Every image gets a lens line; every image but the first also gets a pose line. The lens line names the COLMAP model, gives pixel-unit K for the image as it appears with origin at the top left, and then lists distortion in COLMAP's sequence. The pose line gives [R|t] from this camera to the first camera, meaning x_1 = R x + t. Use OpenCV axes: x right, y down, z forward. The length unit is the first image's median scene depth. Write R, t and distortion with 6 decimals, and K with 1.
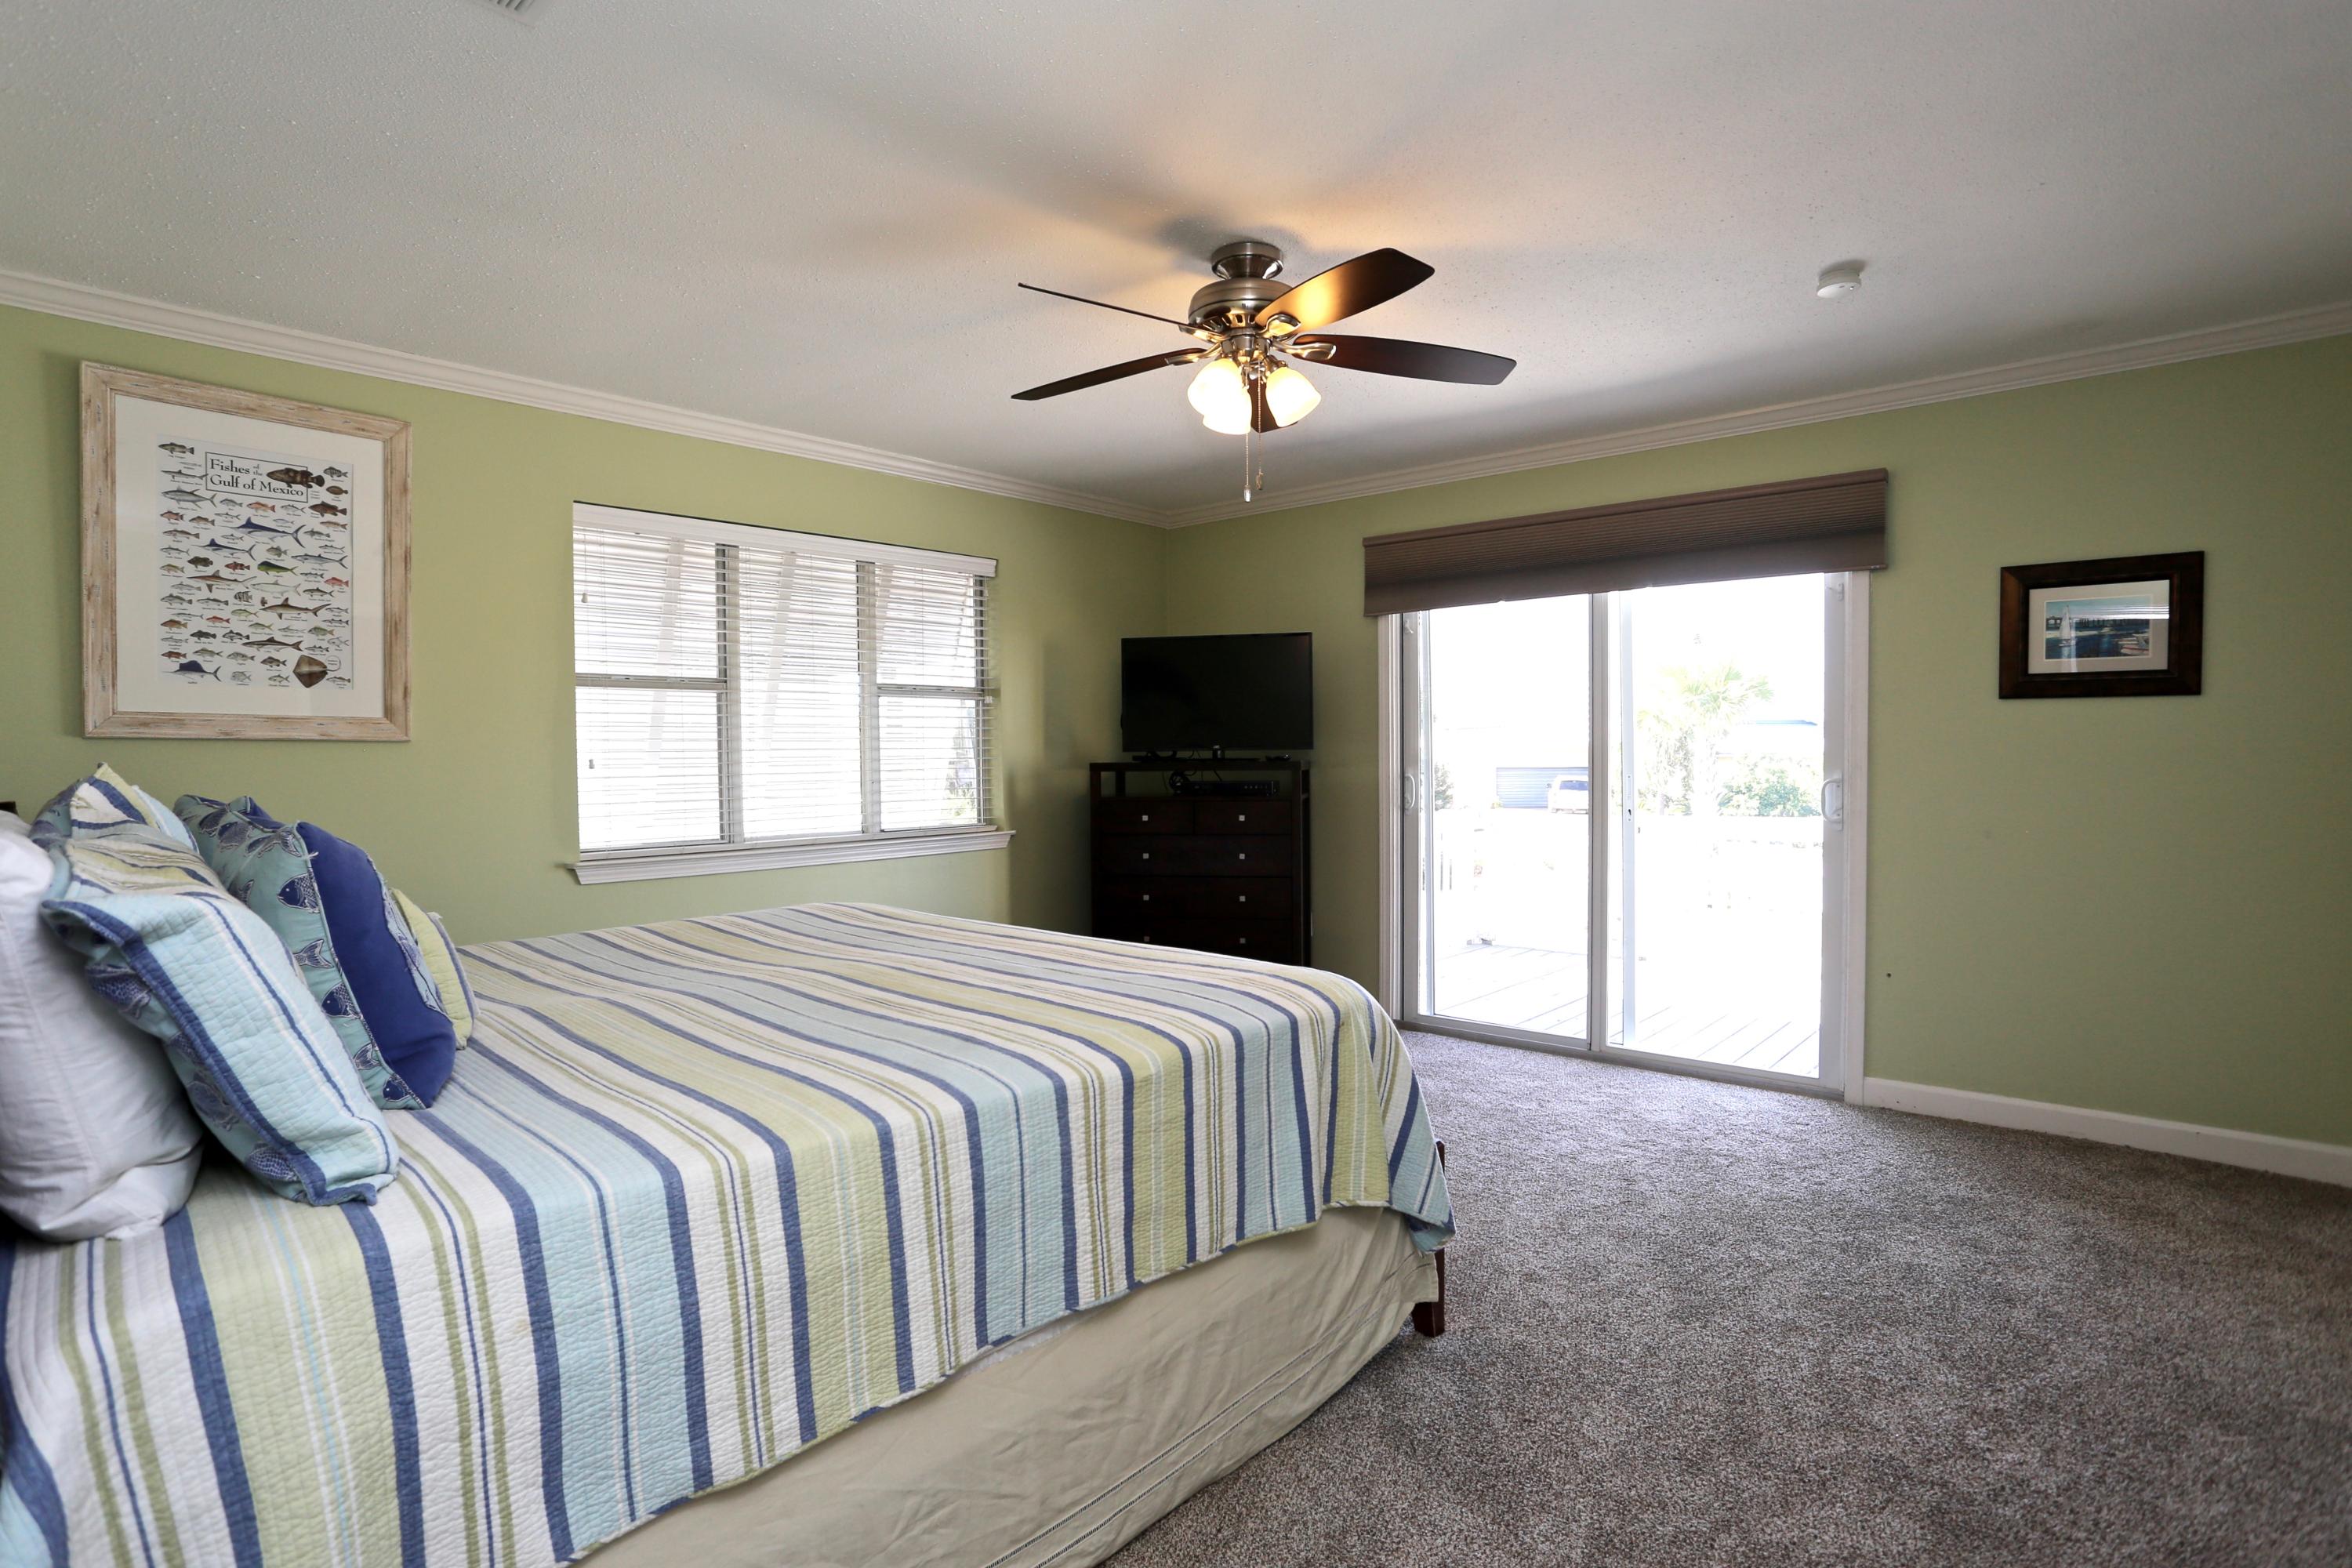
lens RADIAL K [[1157.4, 0, 1168.7], [0, 1157.4, 788.4], [0, 0, 1]] dist [-0.070866, 0.032002]
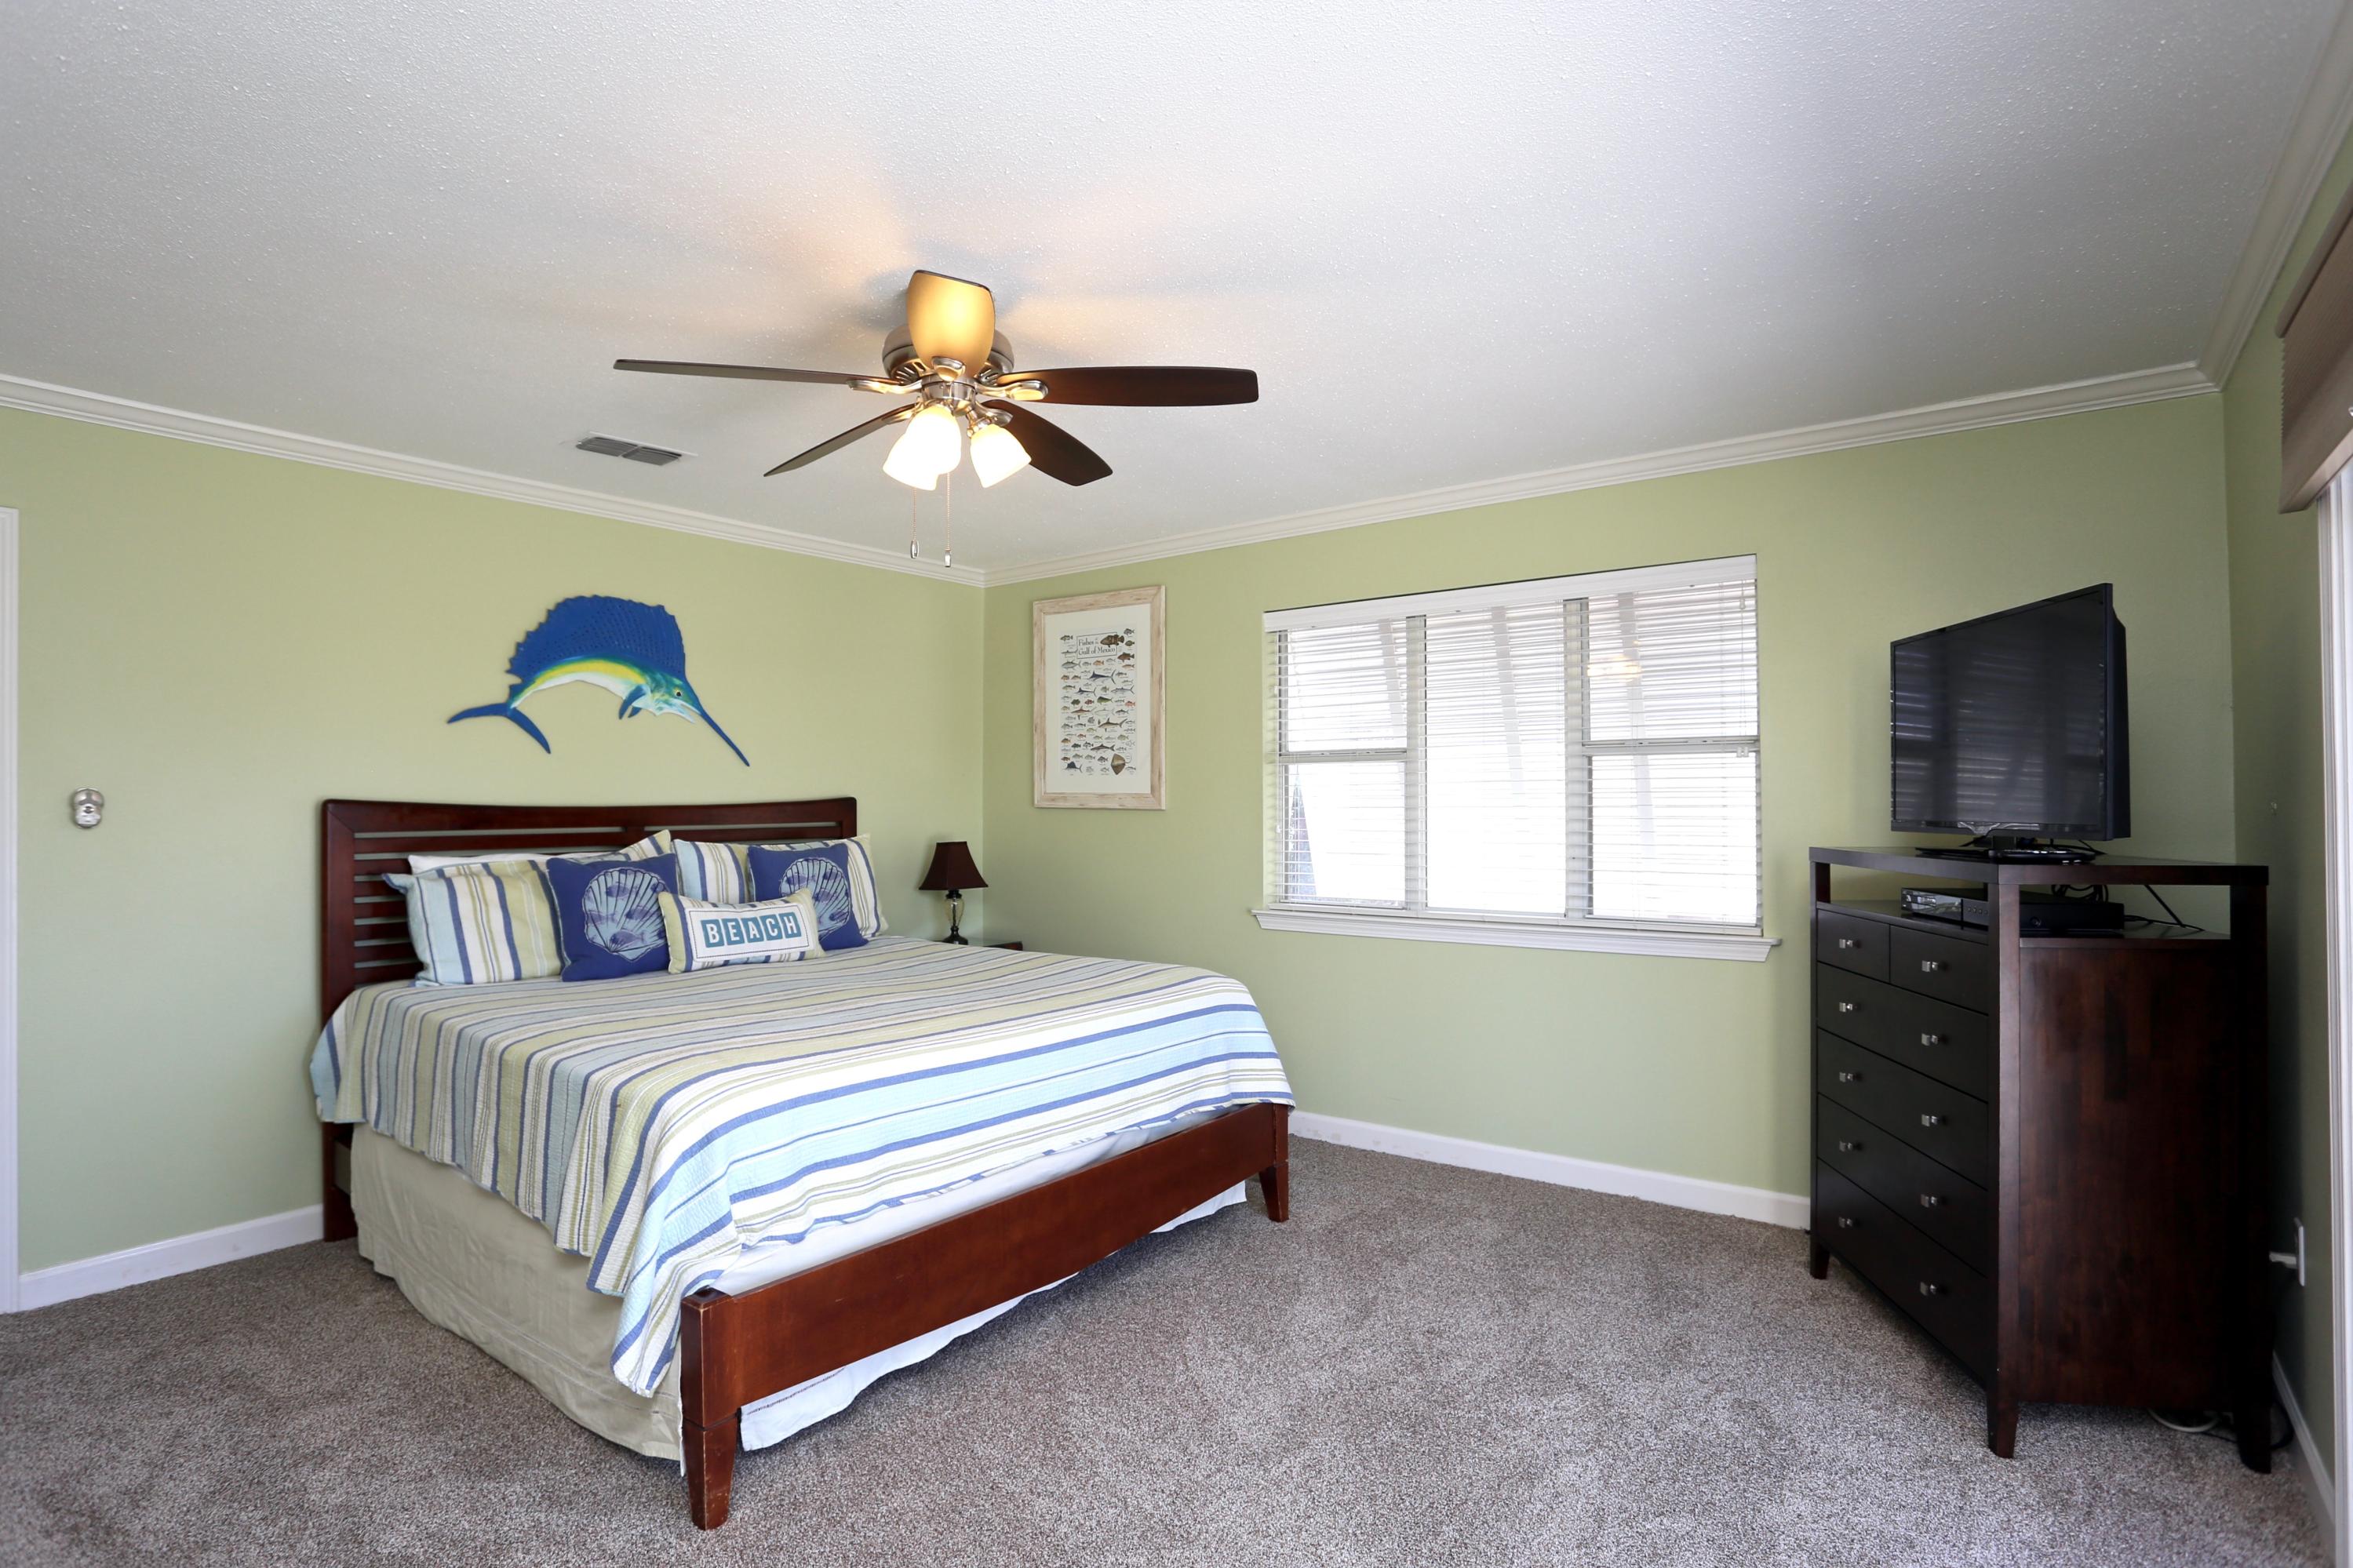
lens RADIAL K [[1157.7, 0, 1169.2], [0, 1157.7, 788.4], [0, 0, 1]] dist [-0.070866, 0.032002]
pose [[0.091795, -0.021025, -0.995556, 0.821600], [-0.038756, 0.998944, -0.024670, -0.035257], [0.995023, 0.040848, 0.090883, 0.937321]]
